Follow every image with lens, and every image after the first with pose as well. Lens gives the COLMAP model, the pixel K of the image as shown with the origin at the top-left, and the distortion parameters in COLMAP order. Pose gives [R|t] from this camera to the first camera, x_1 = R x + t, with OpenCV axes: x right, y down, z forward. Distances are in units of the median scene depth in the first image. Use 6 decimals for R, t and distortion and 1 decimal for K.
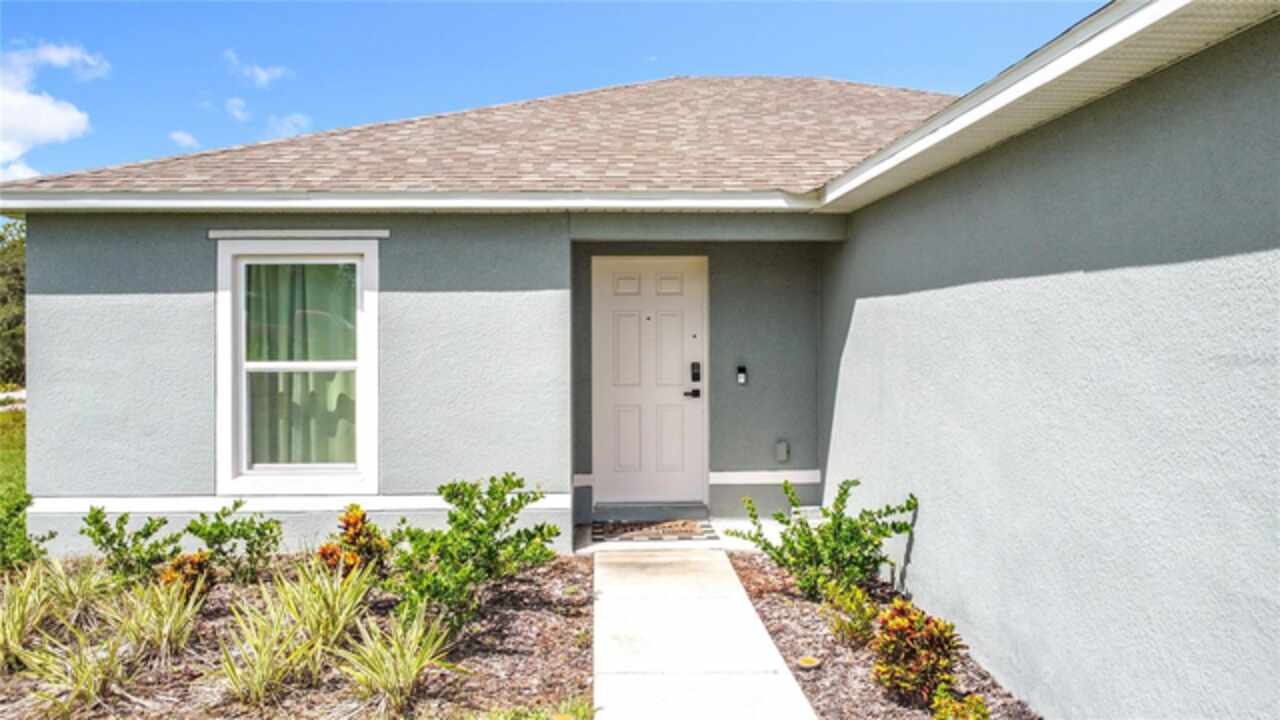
lens RADIAL K [[941.3, 0, 640.0], [0, 941.3, 360.0], [0, 0, 1]] dist [-0.034677, -0.002394]
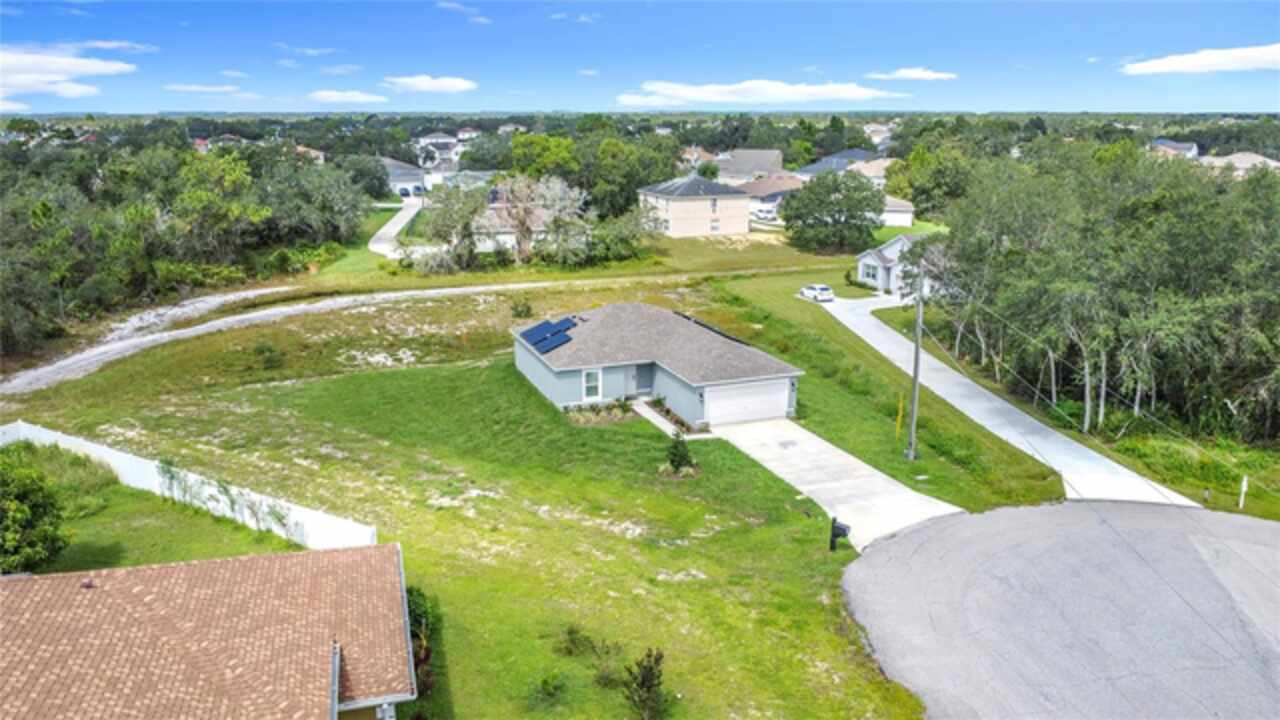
lens RADIAL K [[941.3, 0, 640.0], [0, 941.3, 360.0], [0, 0, 1]] dist [-0.034677, -0.002394]
pose [[0.941498, -0.077709, 0.327938, -2.621727], [0.003723, 0.975393, 0.220442, -1.994796], [-0.336999, -0.206325, 0.918620, -6.557350]]
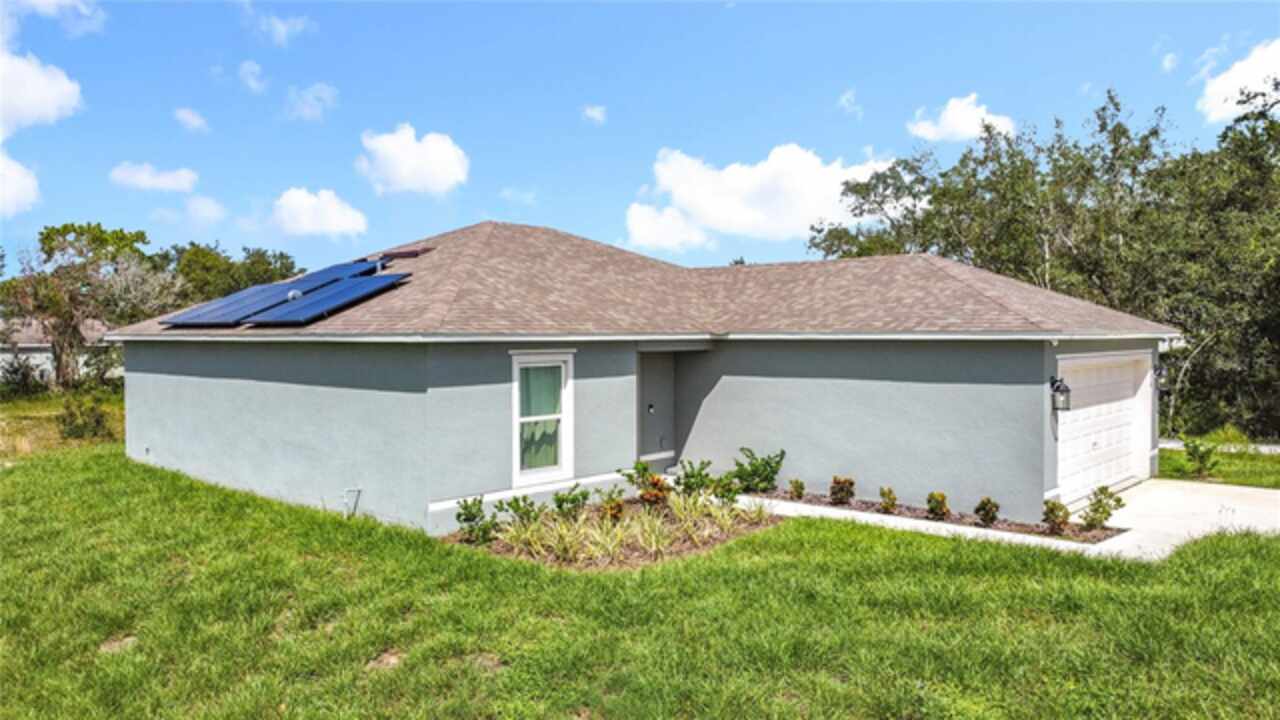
lens RADIAL K [[941.3, 0, 640.0], [0, 941.3, 360.0], [0, 0, 1]] dist [-0.034677, -0.002394]
pose [[0.691594, -0.020727, 0.721989, -1.651277], [0.025177, 0.999673, 0.004581, -0.120303], [-0.721847, 0.015010, 0.691890, -0.518077]]
